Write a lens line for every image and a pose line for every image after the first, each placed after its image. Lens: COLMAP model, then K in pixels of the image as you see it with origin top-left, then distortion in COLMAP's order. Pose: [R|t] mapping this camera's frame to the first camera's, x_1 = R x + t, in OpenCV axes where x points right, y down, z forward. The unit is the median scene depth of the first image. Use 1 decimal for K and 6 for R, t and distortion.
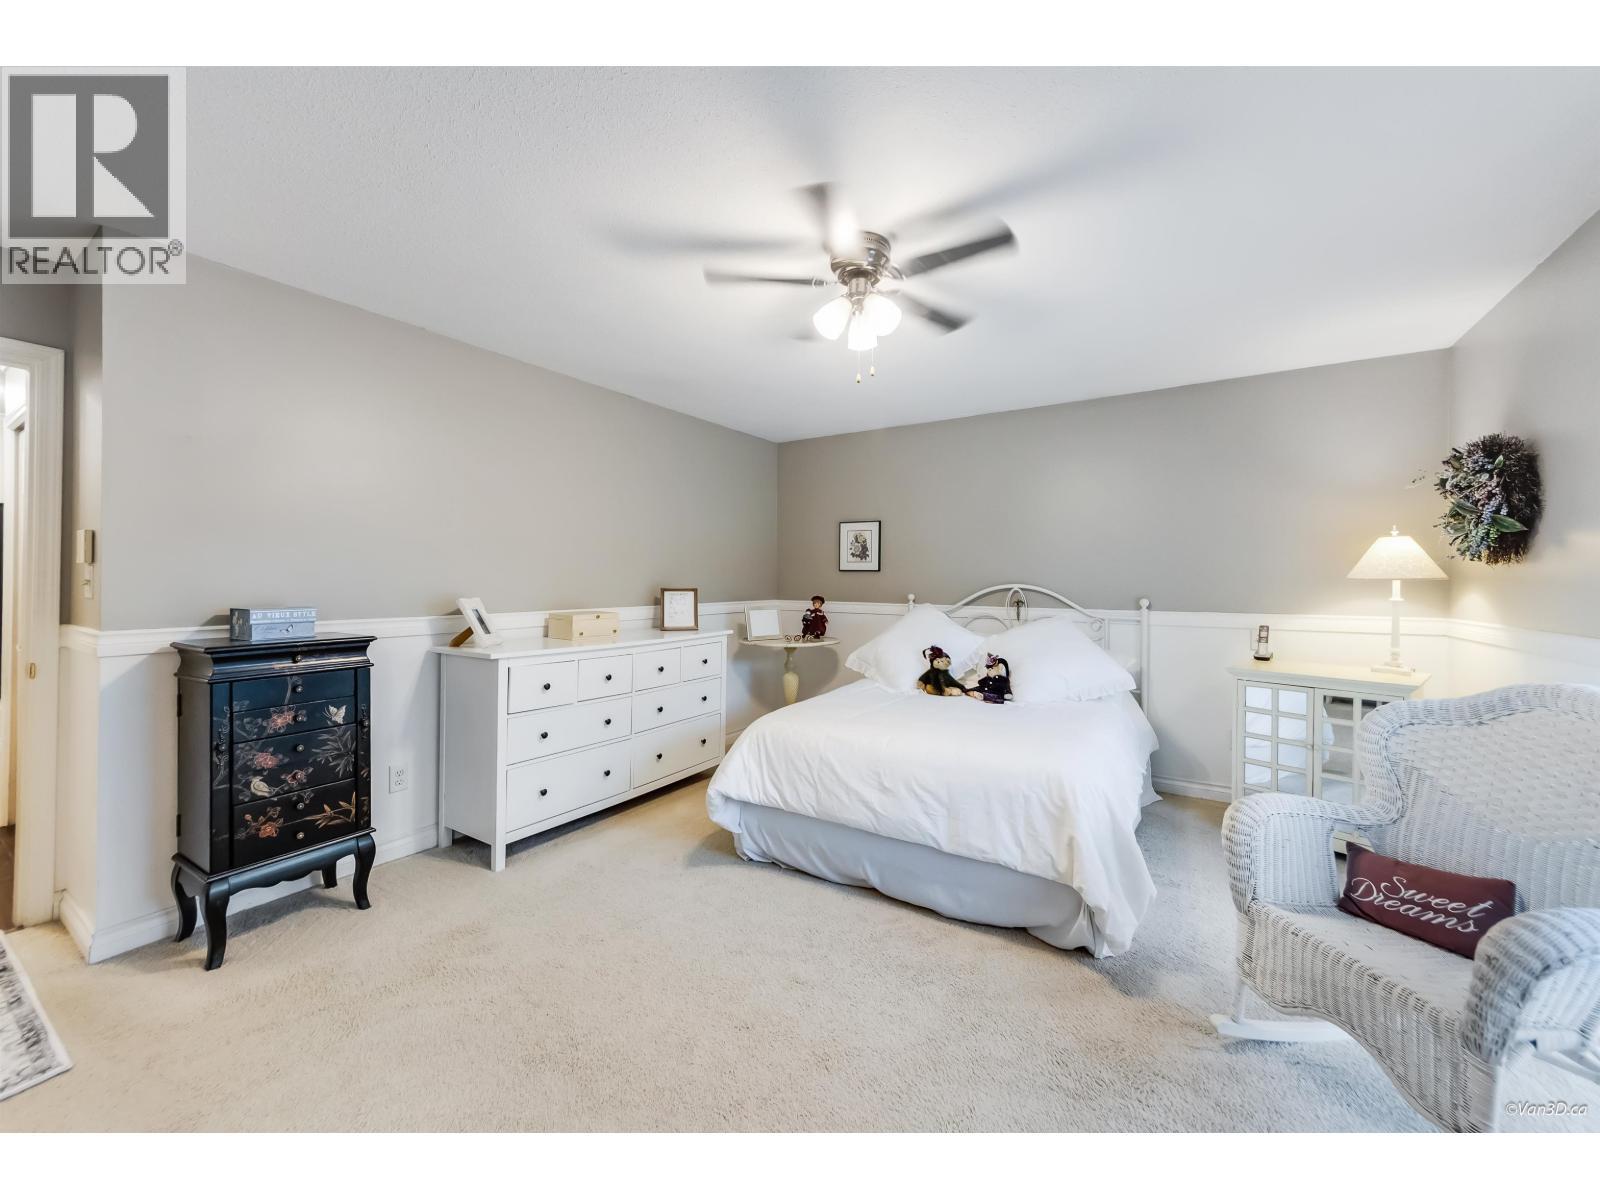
lens RADIAL K [[621.2, 0, 816.8], [0, 621.2, 574.4], [0, 0, 1]] dist [0.005904, 0.000173]
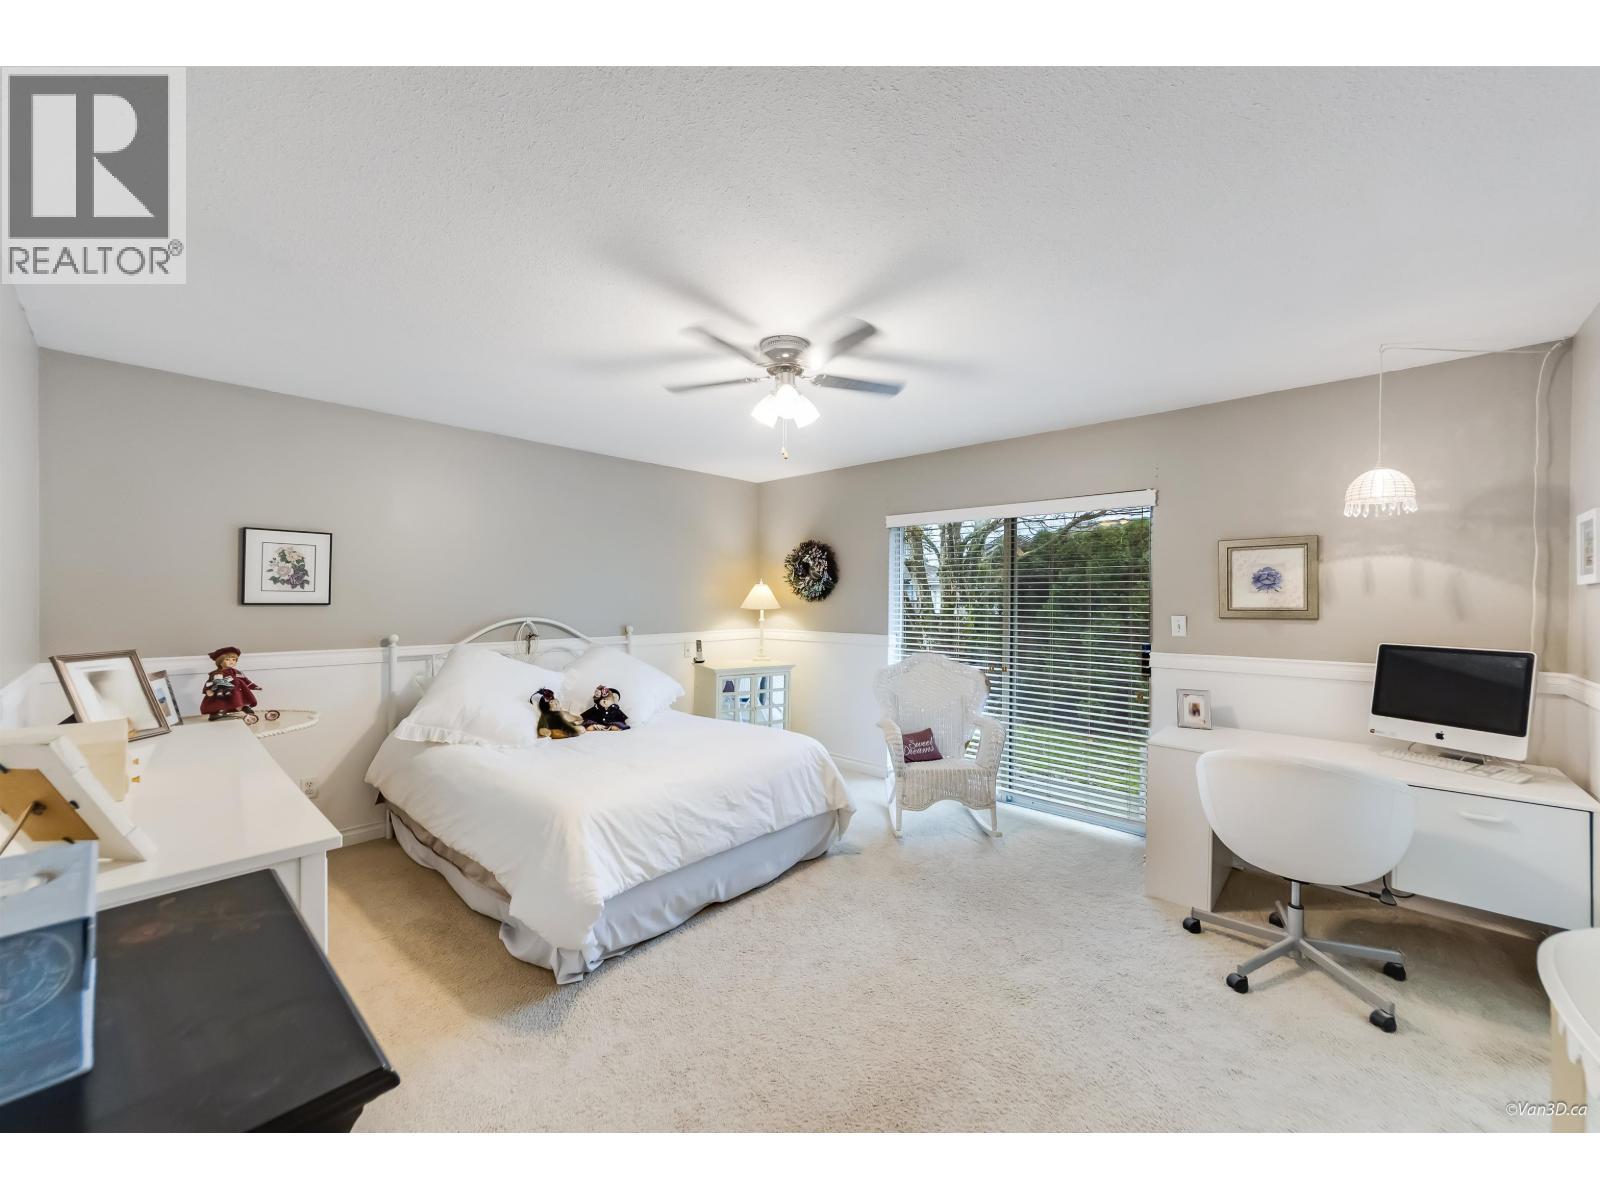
lens RADIAL K [[621.2, 0, 802.2], [0, 621.2, 598.1], [0, 0, 1]] dist [0.005904, 0.000173]
pose [[0.170221, -0.005997, 0.985388, -0.892665], [-0.009703, 0.999923, 0.007762, -0.041357], [-0.985358, -0.010883, 0.170150, 0.620969]]
